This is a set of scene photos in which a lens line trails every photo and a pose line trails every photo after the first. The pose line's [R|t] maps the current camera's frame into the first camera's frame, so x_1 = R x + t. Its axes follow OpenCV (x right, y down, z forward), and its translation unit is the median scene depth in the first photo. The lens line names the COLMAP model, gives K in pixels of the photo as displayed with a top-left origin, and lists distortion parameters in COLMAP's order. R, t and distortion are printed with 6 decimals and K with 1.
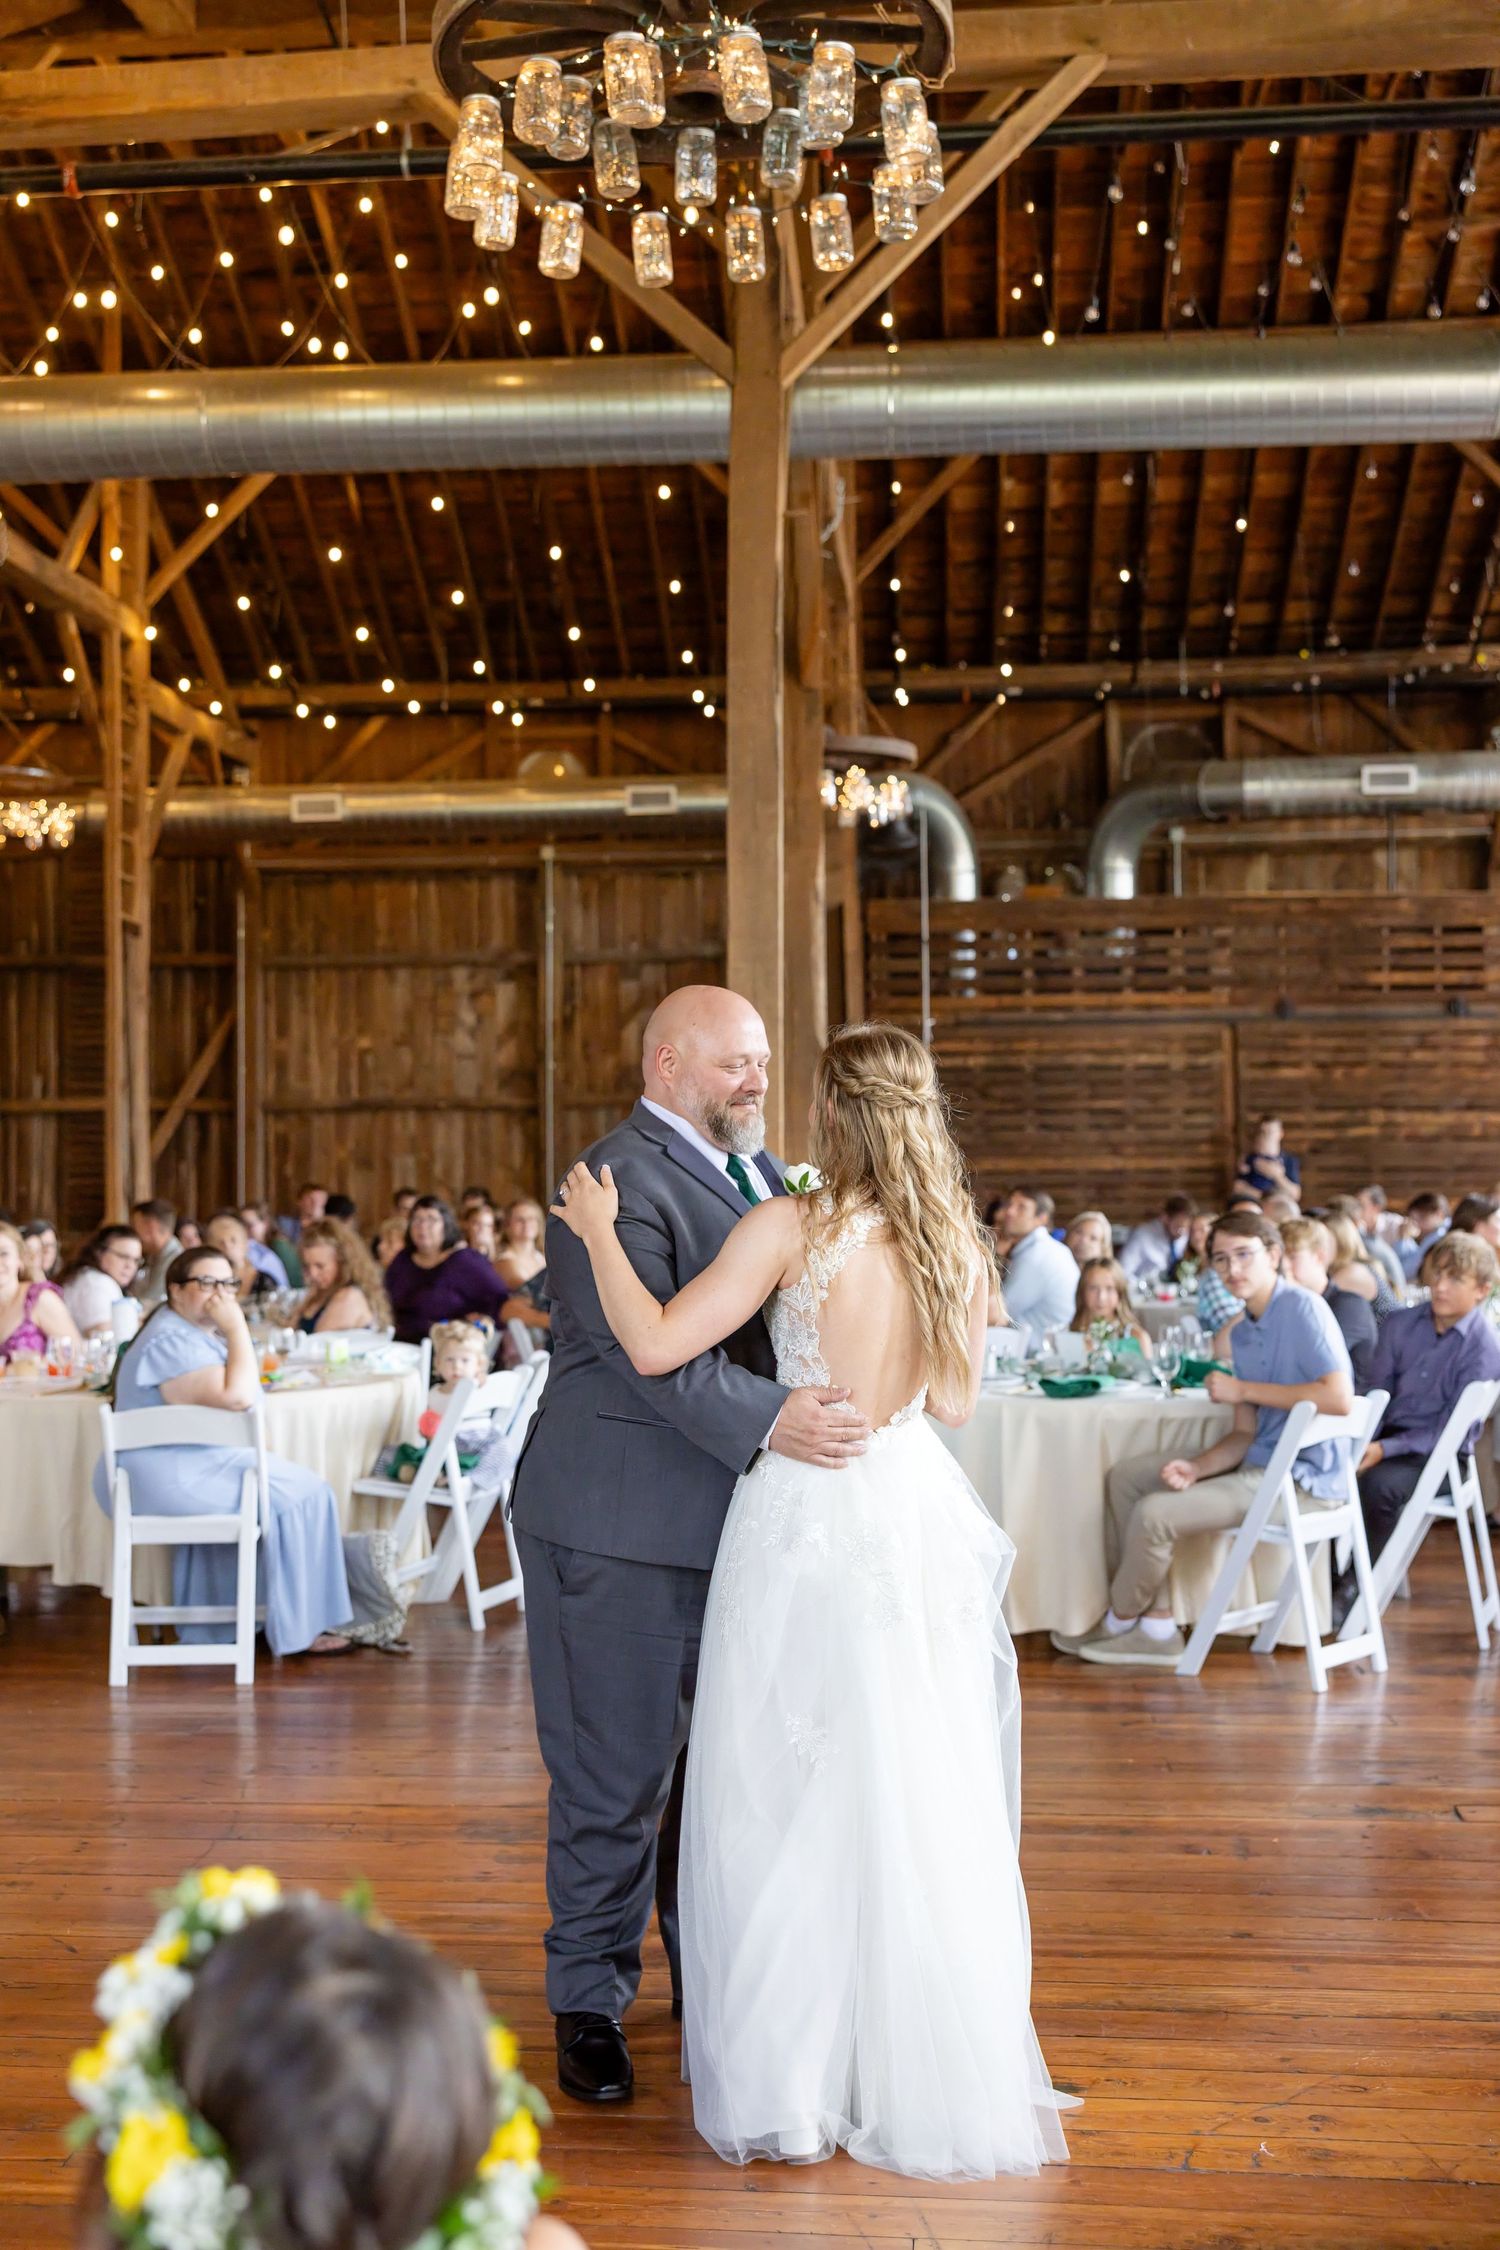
lens RADIAL K [[2732.2, 0, 724.6], [0, 2732.2, 1065.0], [0, 0, 1]] dist [0.025247, 0.000000]
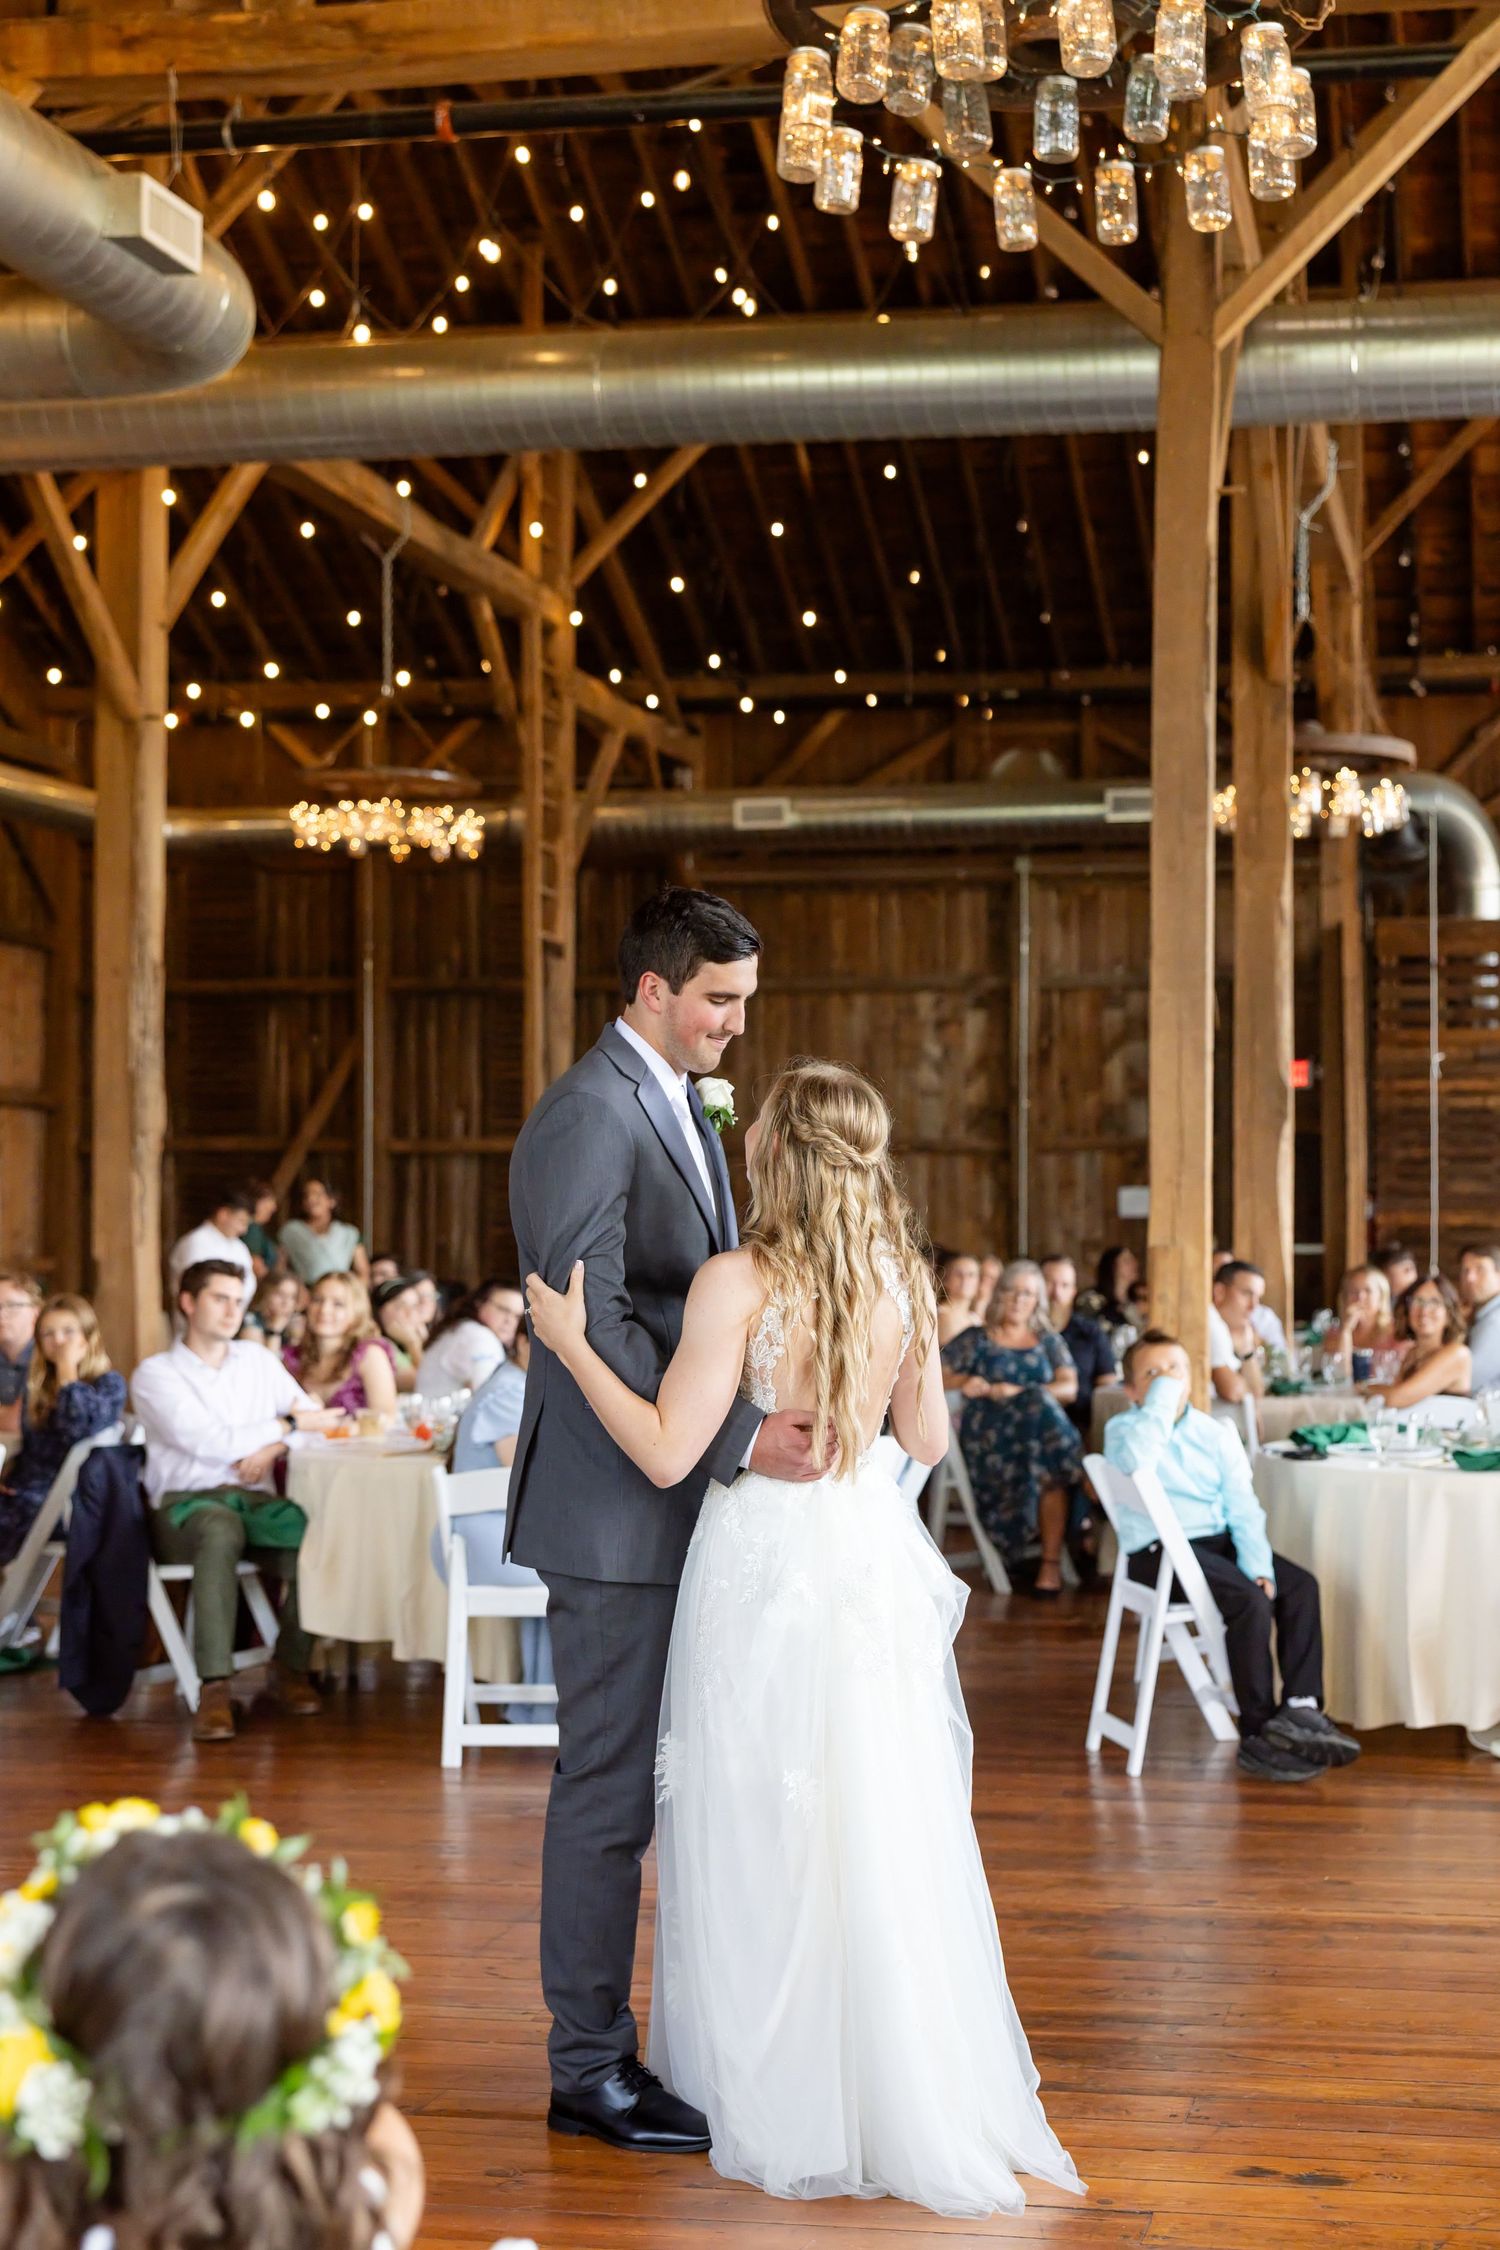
lens RADIAL K [[2810.2, 0, 759.7], [0, 2810.2, 1166.9], [0, 0, 1]] dist [0.040872, 0.000000]
pose [[0.998614, 0.006557, -0.052218, -0.094496], [-0.005332, 0.999708, 0.023555, -0.000407], [0.052357, -0.023244, 0.998358, 0.074775]]
